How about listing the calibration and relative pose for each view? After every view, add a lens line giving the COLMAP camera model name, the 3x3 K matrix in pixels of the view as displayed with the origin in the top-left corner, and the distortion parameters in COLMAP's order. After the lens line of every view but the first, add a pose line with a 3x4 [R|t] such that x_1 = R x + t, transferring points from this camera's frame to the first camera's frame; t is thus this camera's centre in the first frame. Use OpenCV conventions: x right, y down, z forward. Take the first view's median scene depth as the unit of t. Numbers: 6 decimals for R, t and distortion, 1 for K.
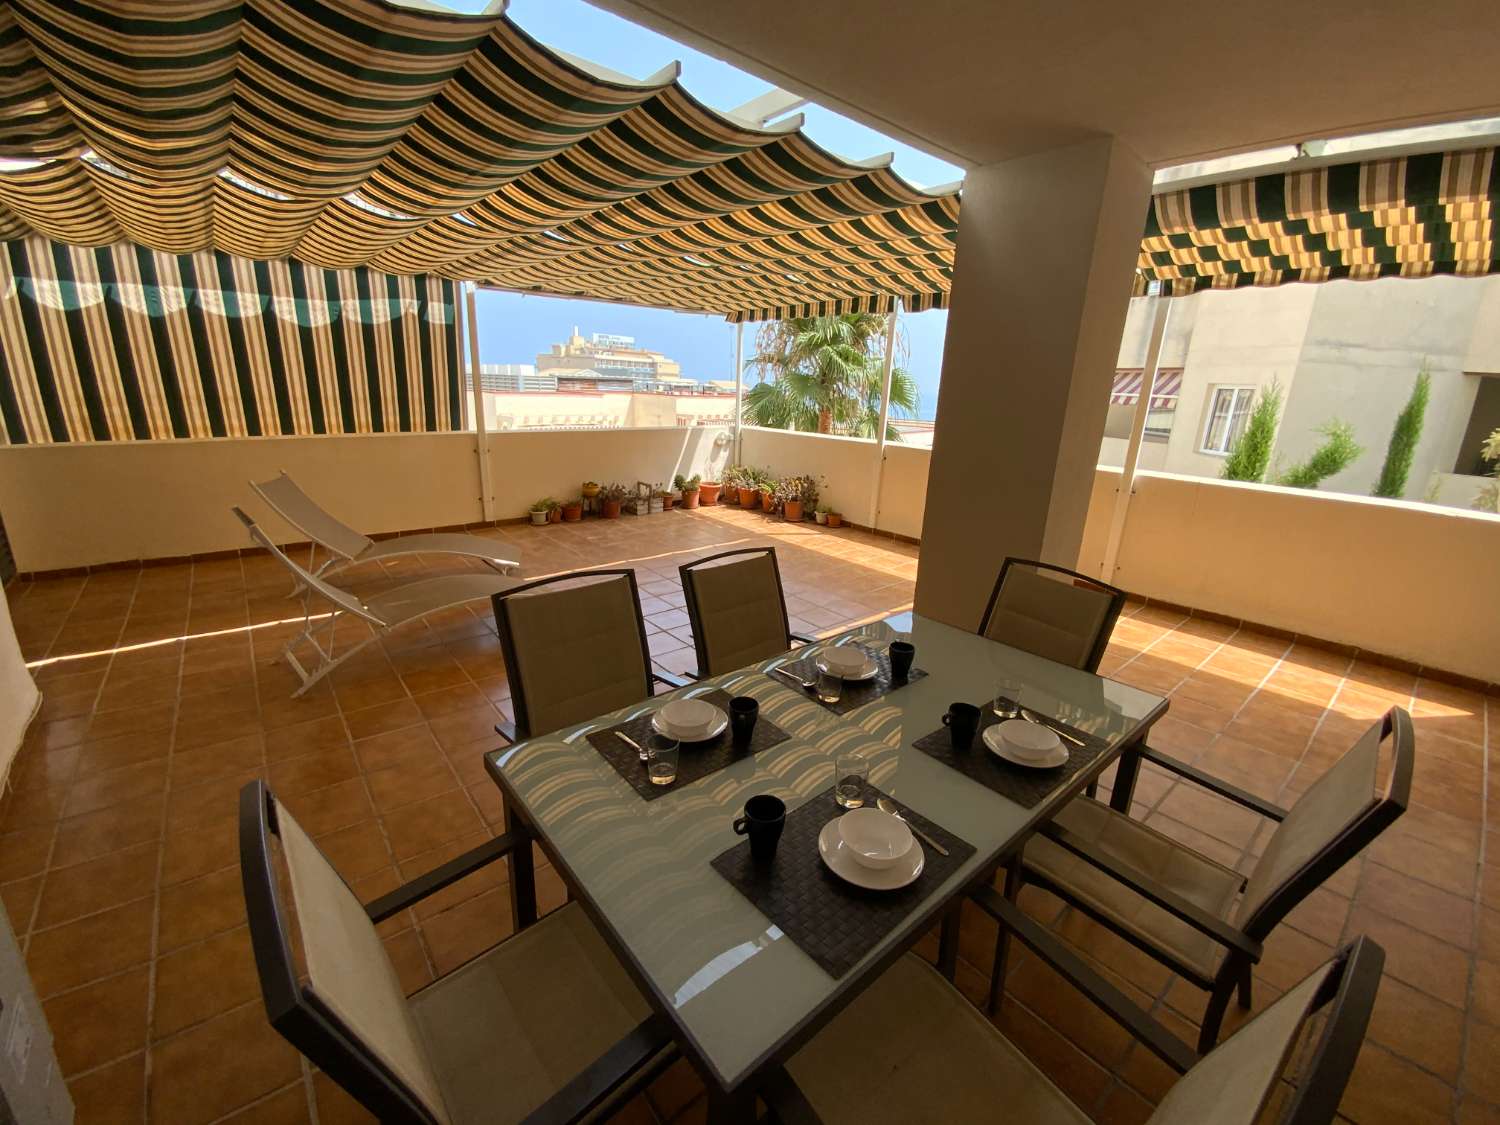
lens RADIAL K [[610.6, 0, 749.5], [0, 610.6, 564.4], [0, 0, 1]] dist [0.025448, -0.018691]
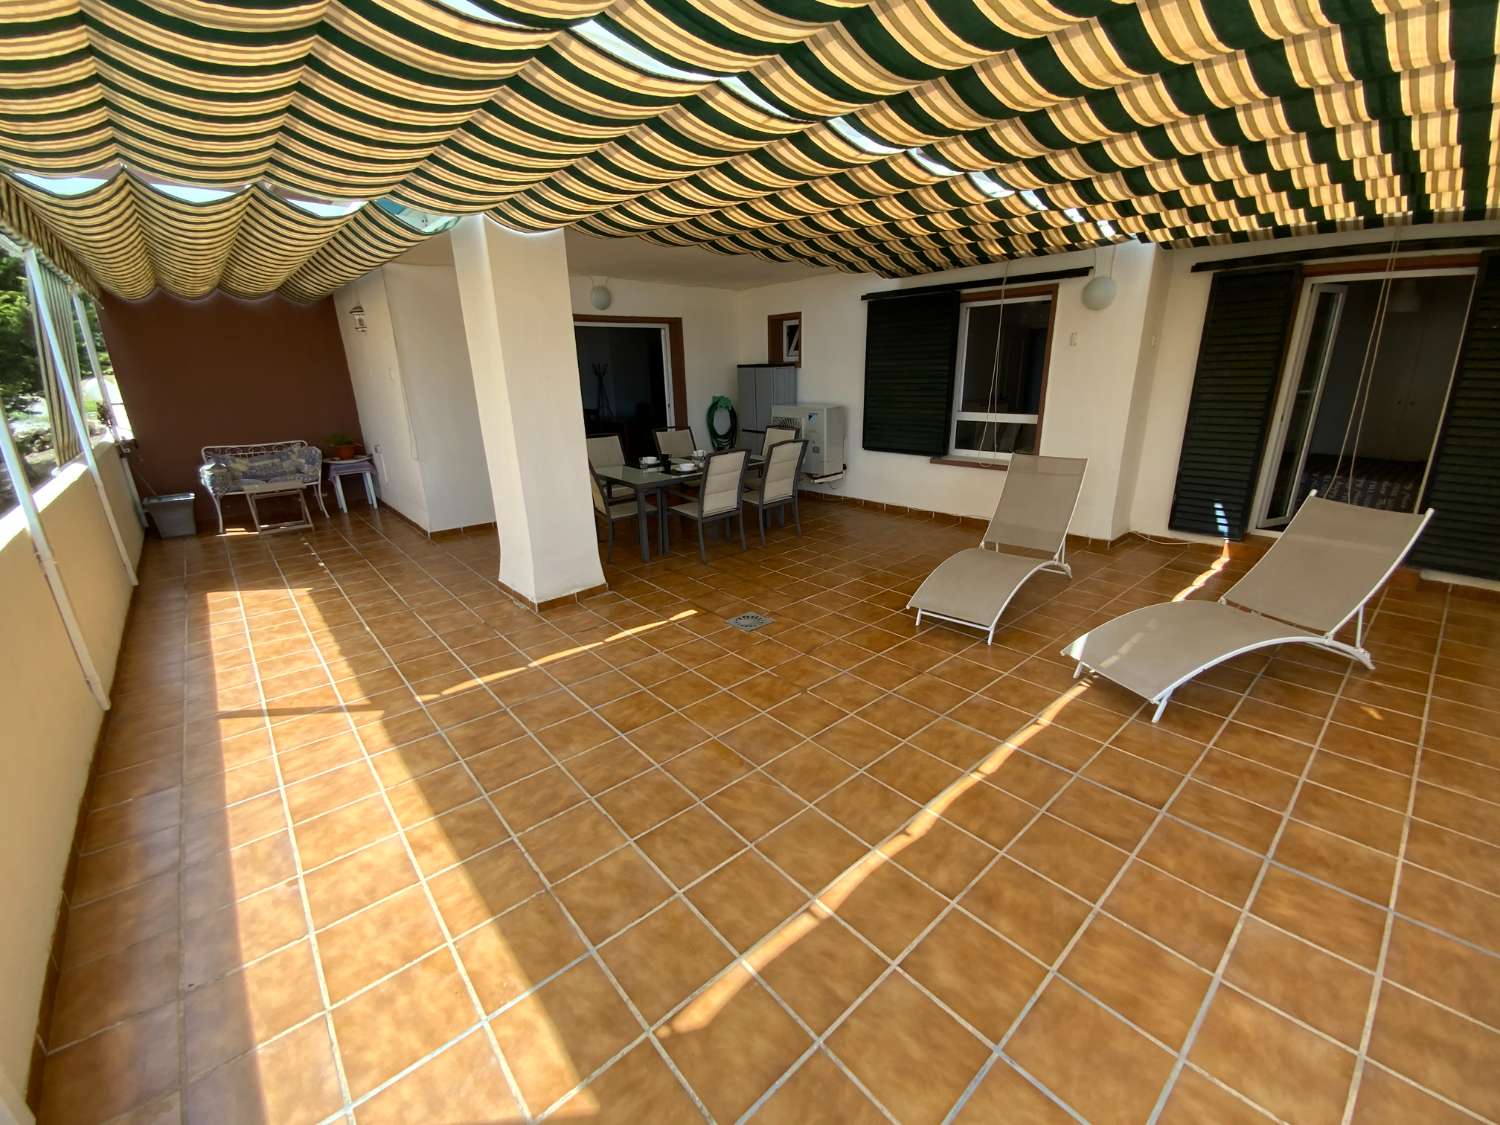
lens RADIAL K [[610.6, 0, 749.5], [0, 610.6, 564.4], [0, 0, 1]] dist [0.025448, -0.018691]
pose [[-0.999622, -0.003103, -0.027334, -0.016295], [-0.017955, 0.826394, 0.562807, -0.320388], [0.020842, 0.563084, -0.826137, 1.086655]]
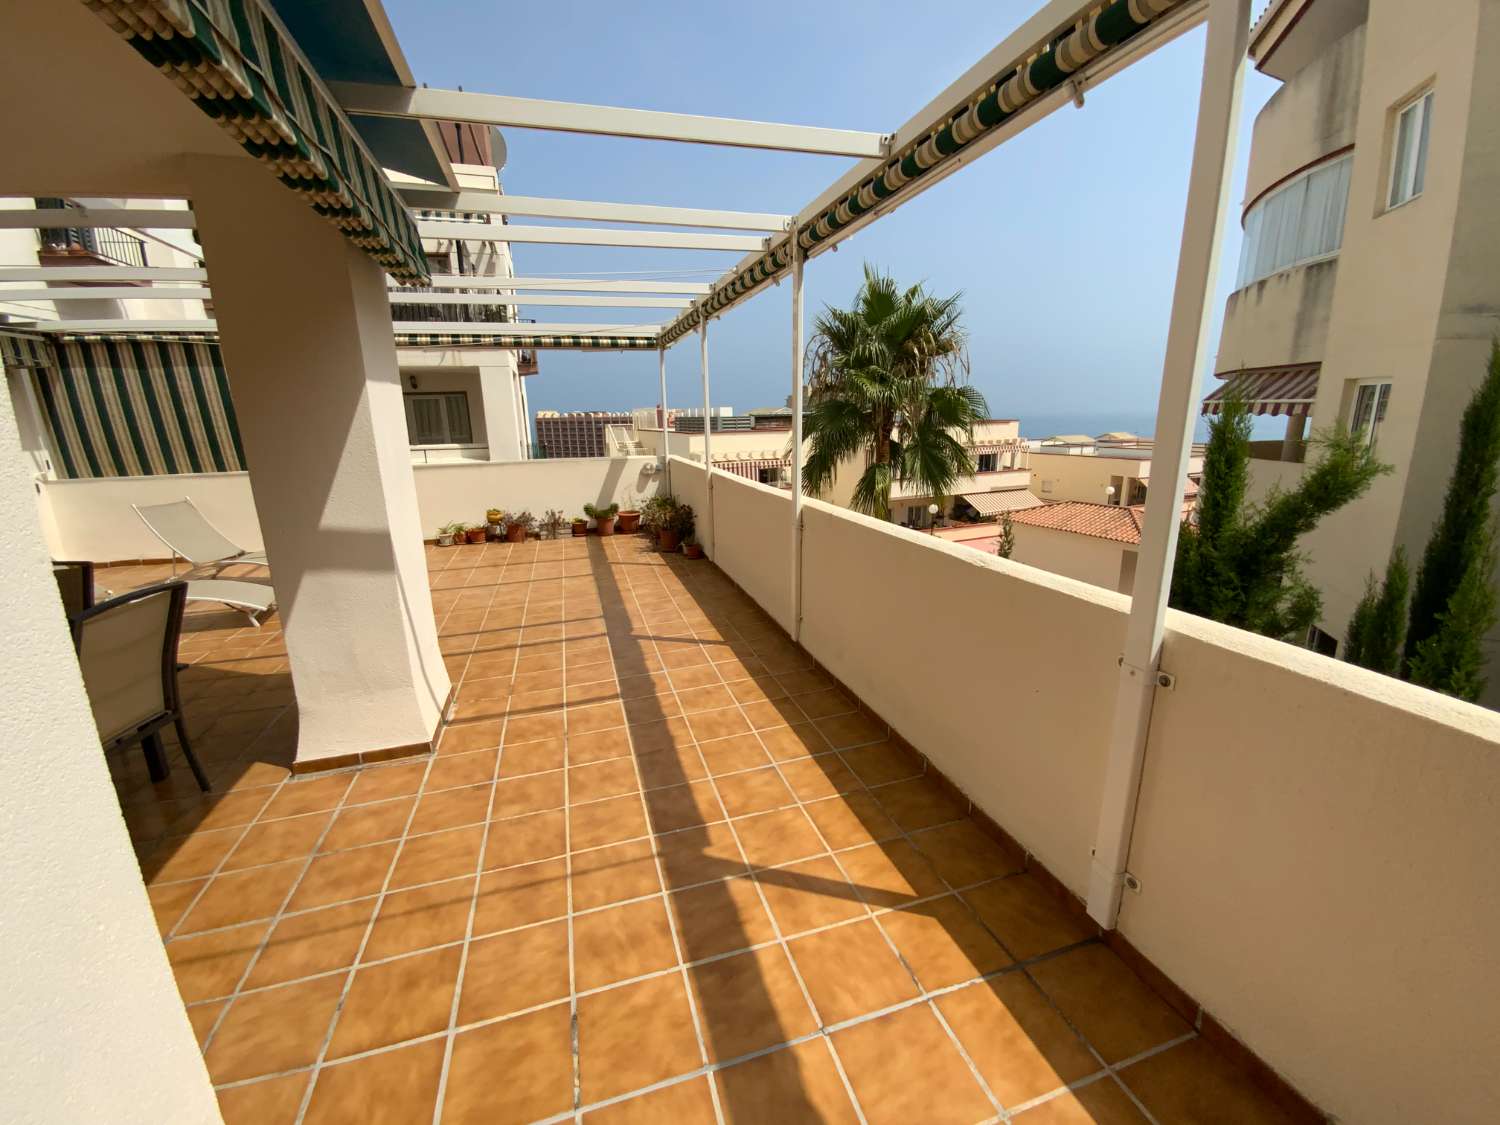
lens RADIAL K [[604.8, 0, 742.6], [0, 604.8, 570.7], [0, 0, 1]] dist [0.016964, -0.018596]
pose [[0.917574, 0.047652, -0.394698, 0.629572], [-0.064001, 0.997547, -0.028353, -0.022055], [0.392379, 0.051277, 0.918373, 0.180289]]
